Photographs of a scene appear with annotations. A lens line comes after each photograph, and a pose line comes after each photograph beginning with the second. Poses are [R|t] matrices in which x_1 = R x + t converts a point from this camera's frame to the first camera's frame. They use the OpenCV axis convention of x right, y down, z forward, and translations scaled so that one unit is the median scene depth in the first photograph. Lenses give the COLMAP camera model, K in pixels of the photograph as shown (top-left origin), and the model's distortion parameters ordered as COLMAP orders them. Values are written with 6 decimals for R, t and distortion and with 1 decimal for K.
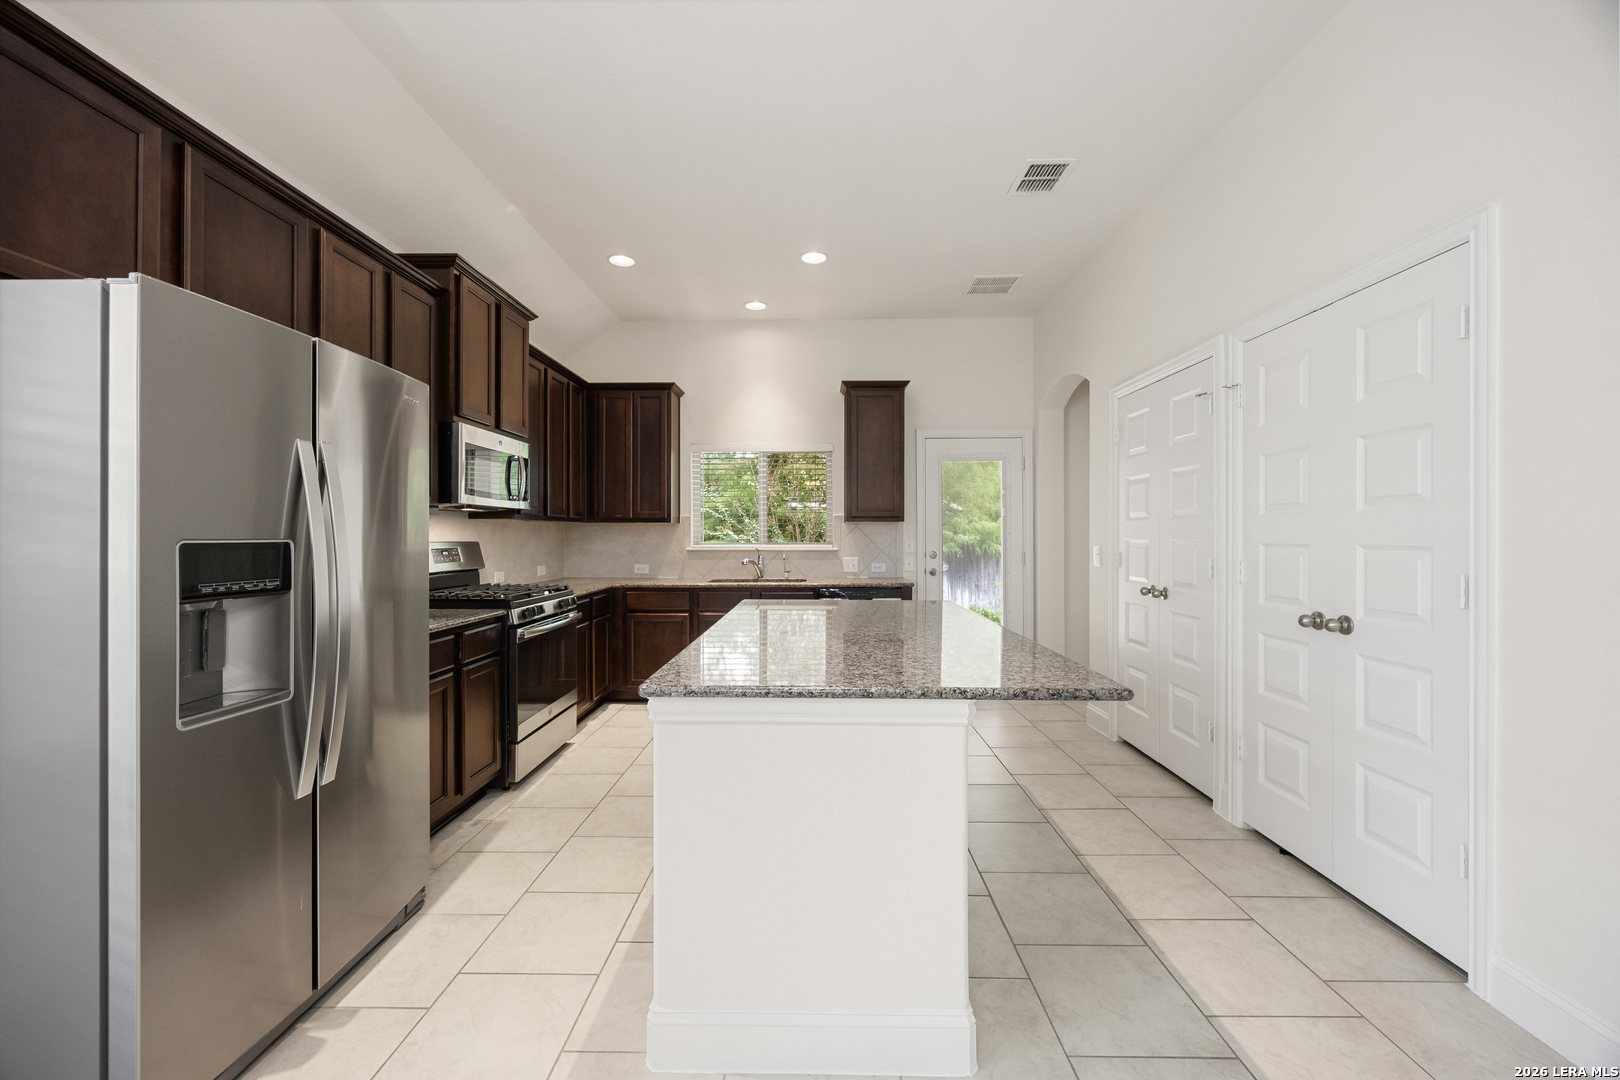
lens RADIAL K [[619.5, 0, 809.1], [0, 619.5, 537.9], [0, 0, 1]] dist [0.000406, -0.000091]
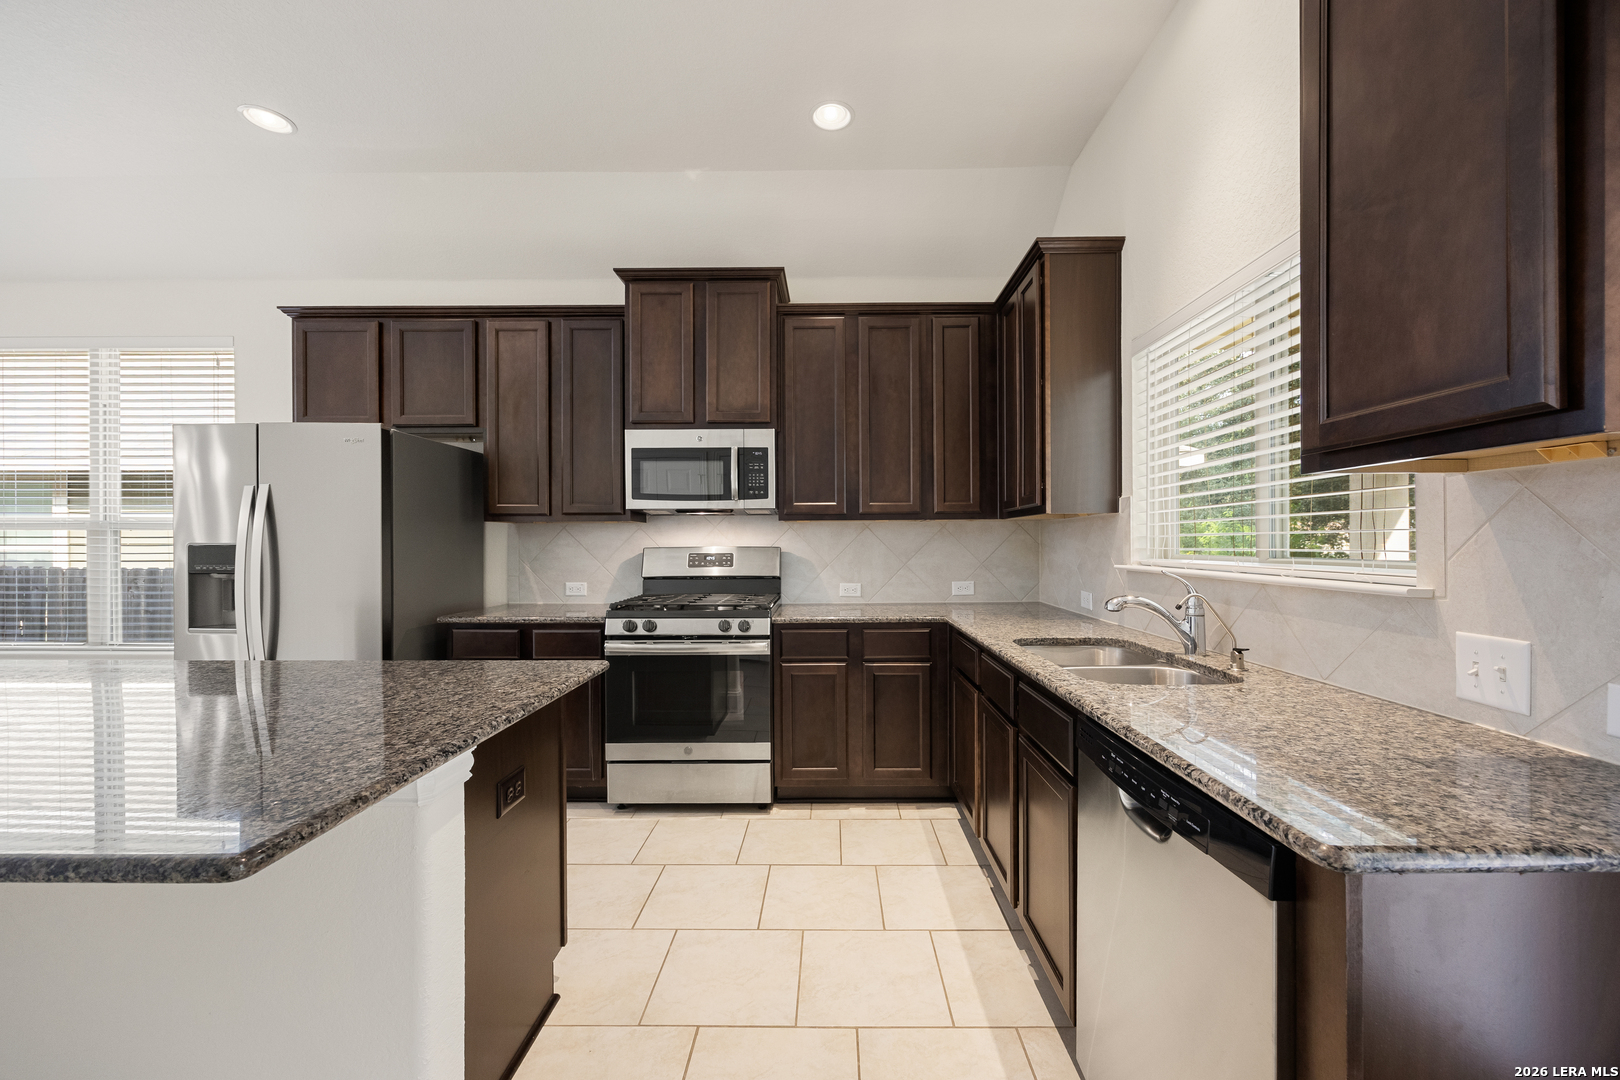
lens RADIAL K [[633.9, 0, 826.8], [0, 633.9, 543.5], [0, 0, 1]] dist [-0.000910, 0.000071]
pose [[0.008107, 0.001458, -0.999966, 0.336365], [-0.000989, 0.999998, 0.001450, -0.000343], [0.999967, 0.000977, 0.008108, 0.914730]]
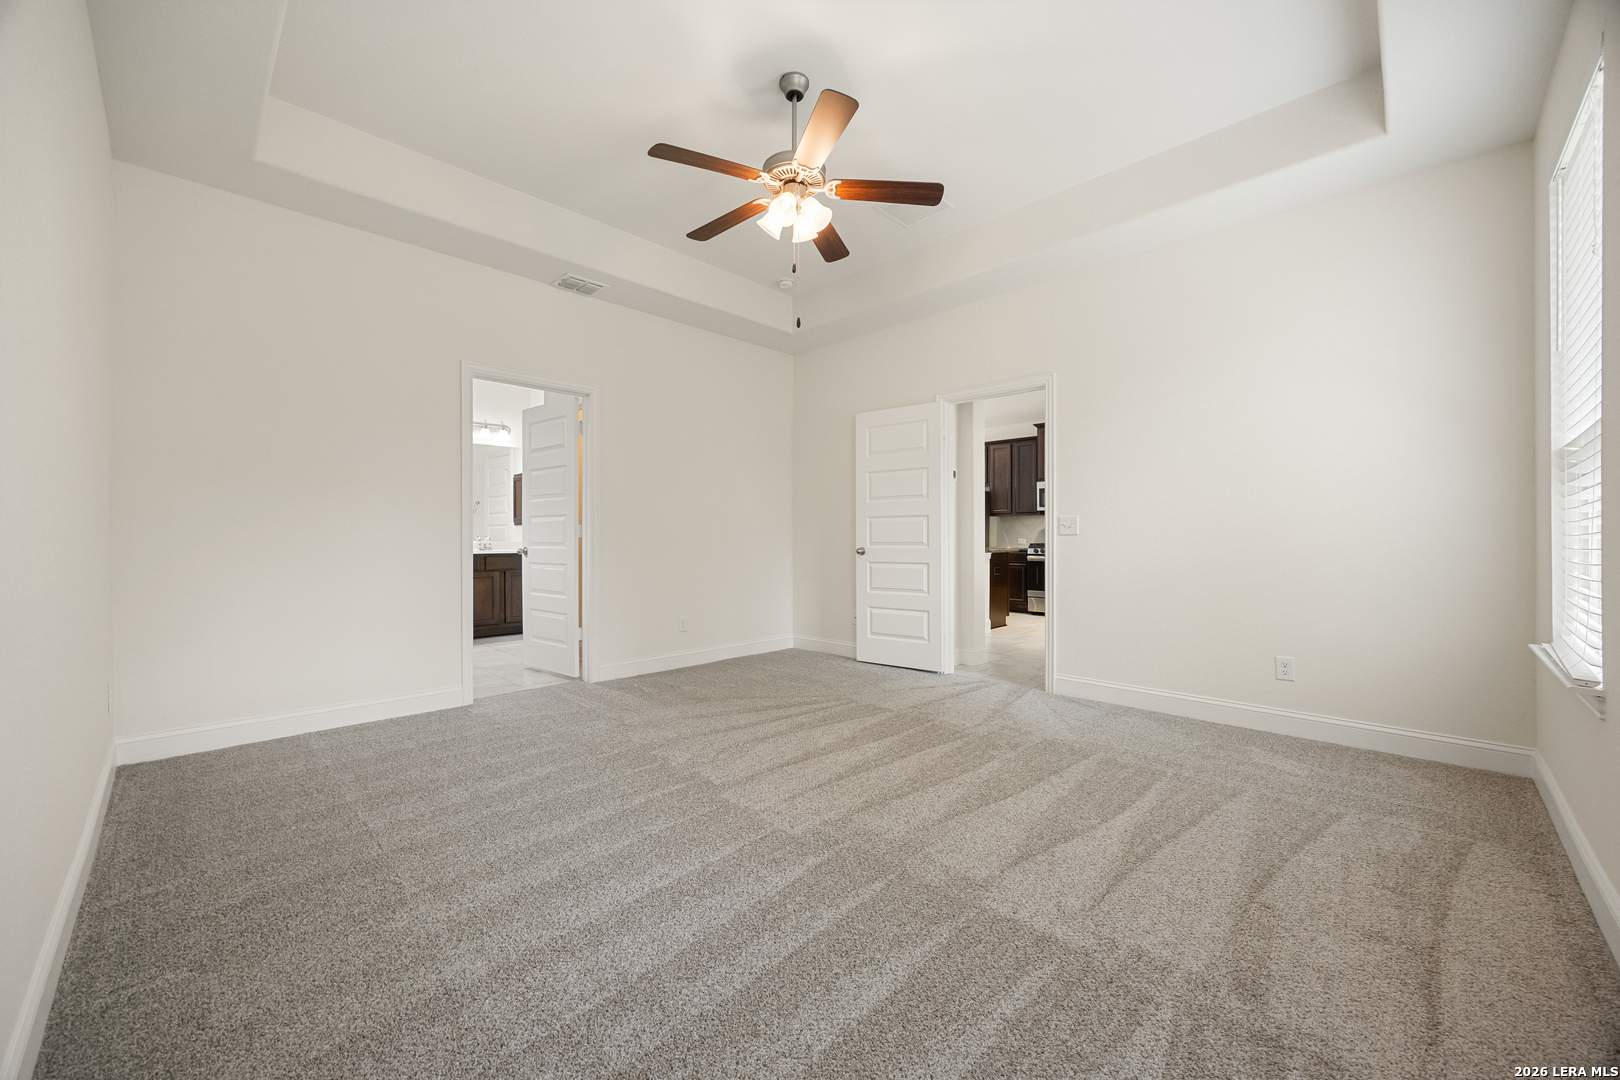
lens RADIAL K [[619.4, 0, 812.4], [0, 619.4, 533.9], [0, 0, 1]] dist [0.001008, 0.000339]
pose [[-0.687796, 0.000886, -0.725904, 1.505207], [0.000186, 0.999999, 0.001045, 0.032362], [0.725904, 0.000584, -0.687795, 1.515965]]
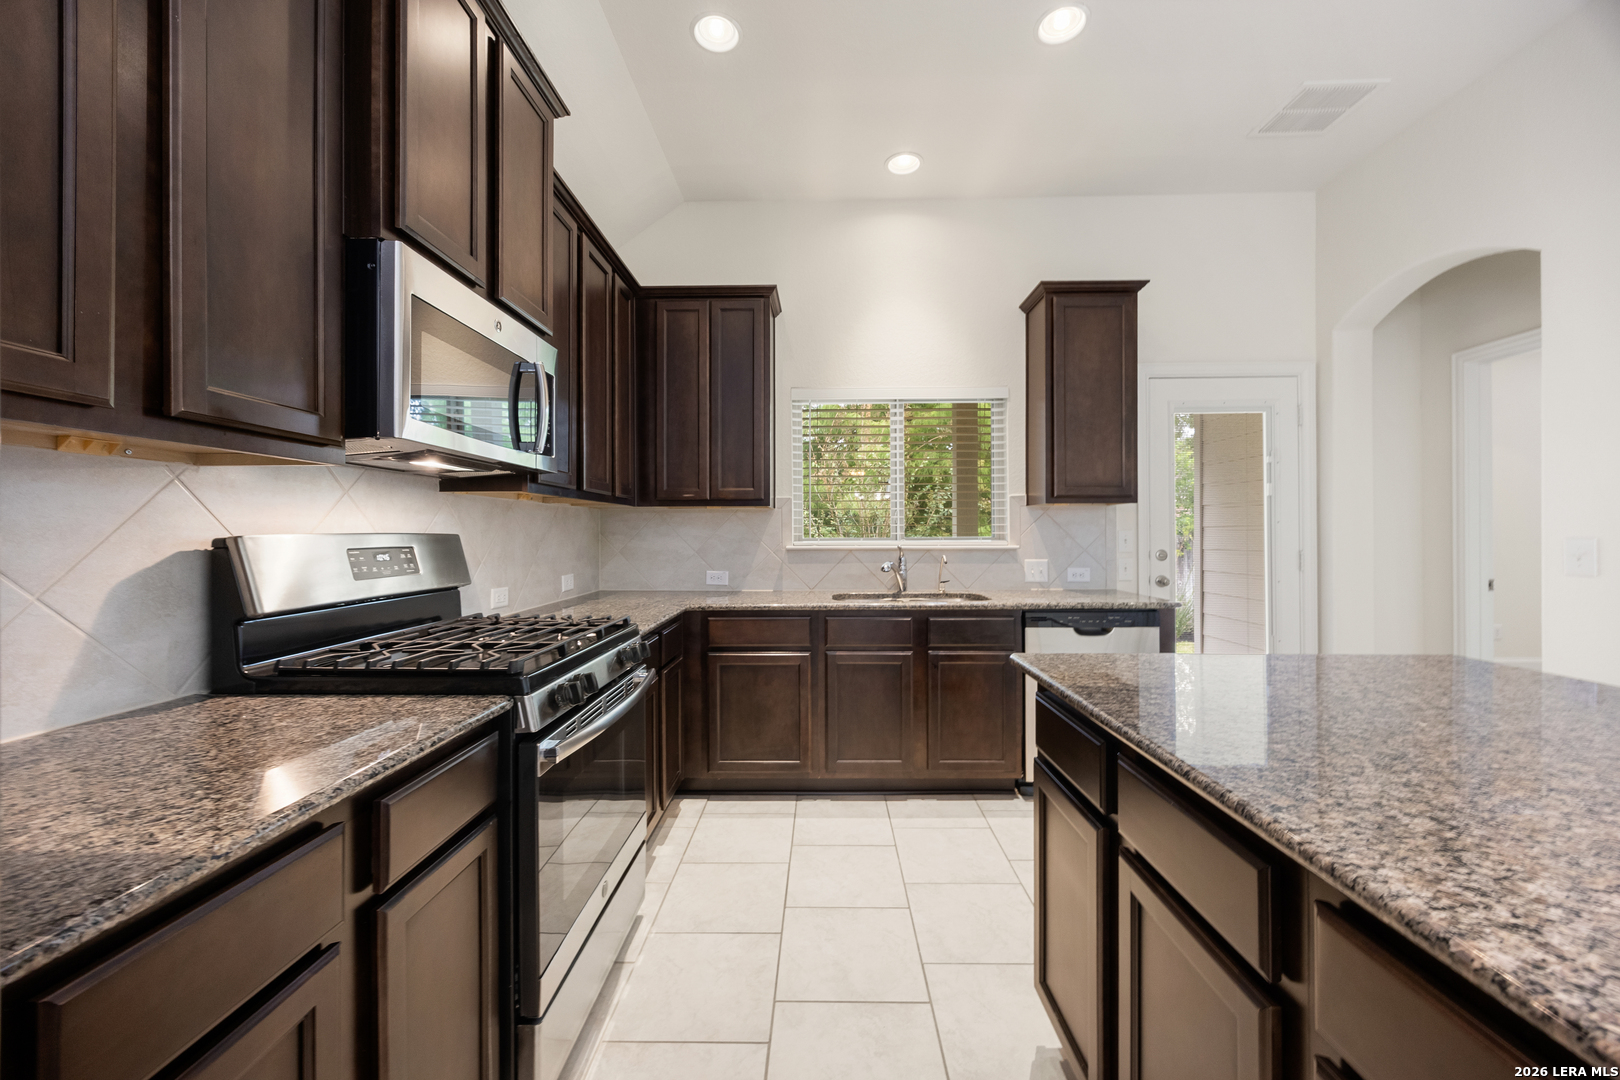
lens RADIAL K [[619.4, 0, 812.4], [0, 619.4, 533.9], [0, 0, 1]] dist [0.001008, 0.000339]
pose [[0.999990, -0.003194, -0.003081, -0.198885], [0.003182, 0.999987, -0.003861, 0.007487], [0.003093, 0.003851, 0.999988, 0.407457]]
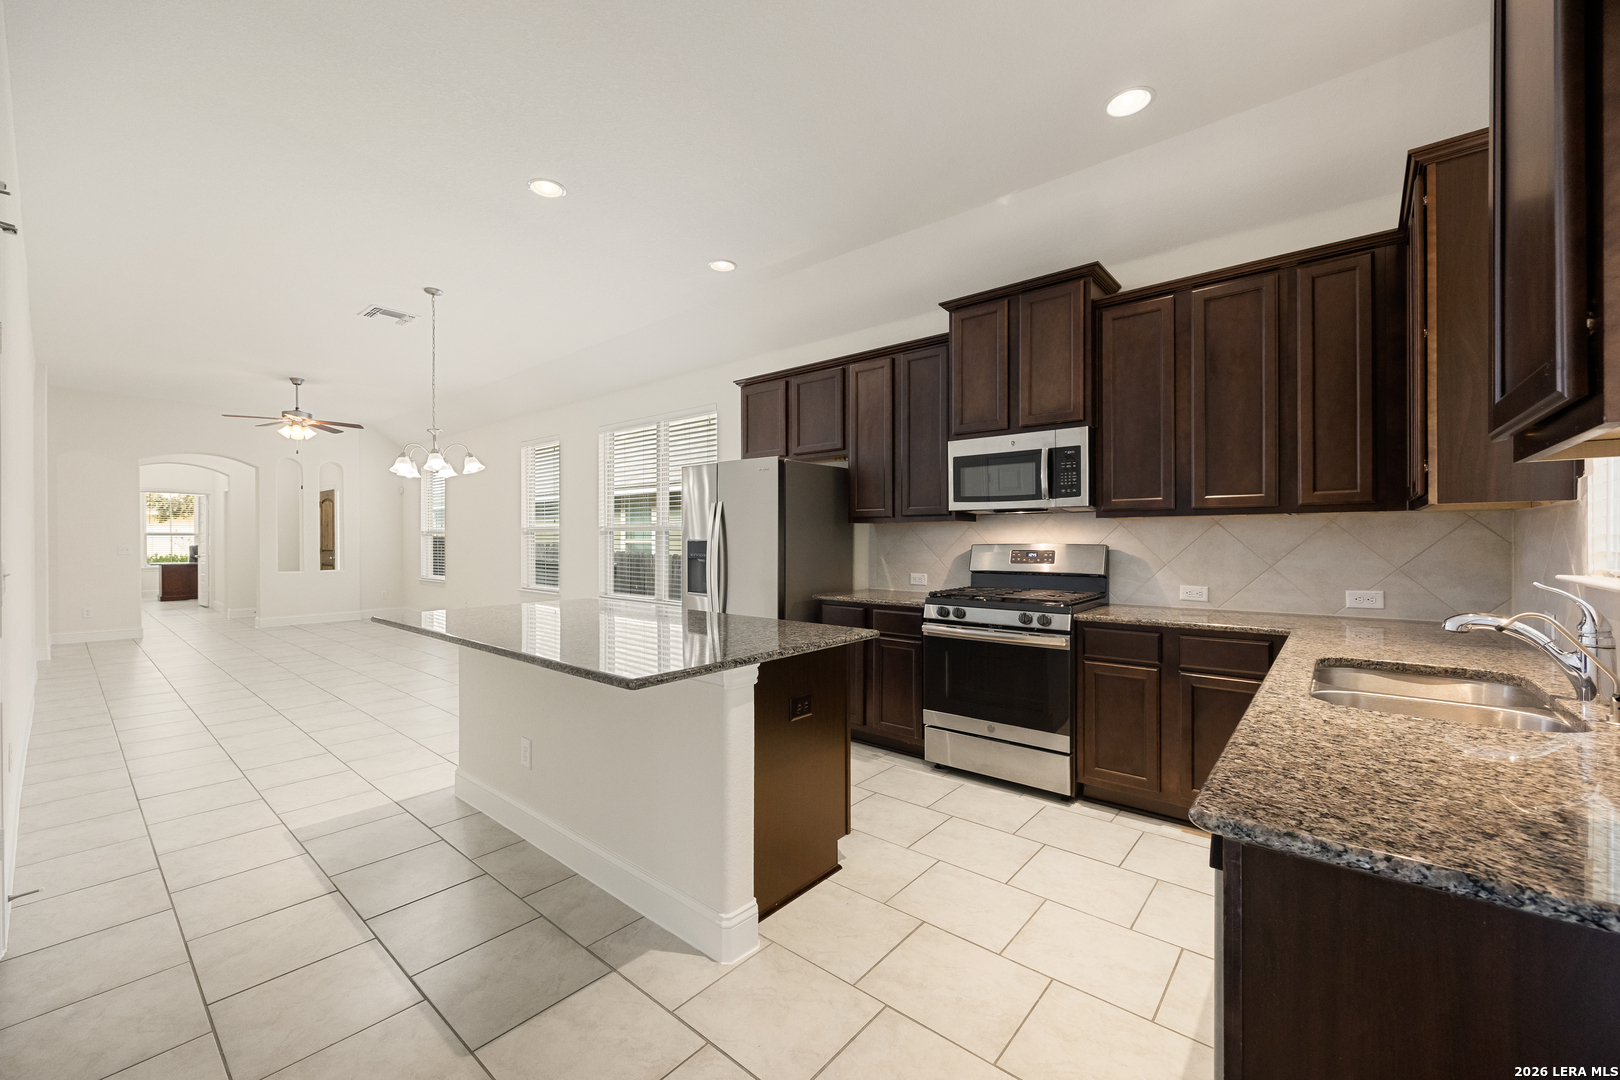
lens RADIAL K [[649.5, 0, 769.3], [0, 649.5, 537.8], [0, 0, 1]] dist [0.000383, 0.000040]
pose [[-0.657171, -0.000238, -0.753741, 0.405321], [-0.001884, 0.999997, 0.001327, -0.003485], [0.753739, 0.002292, -0.657170, 1.072582]]
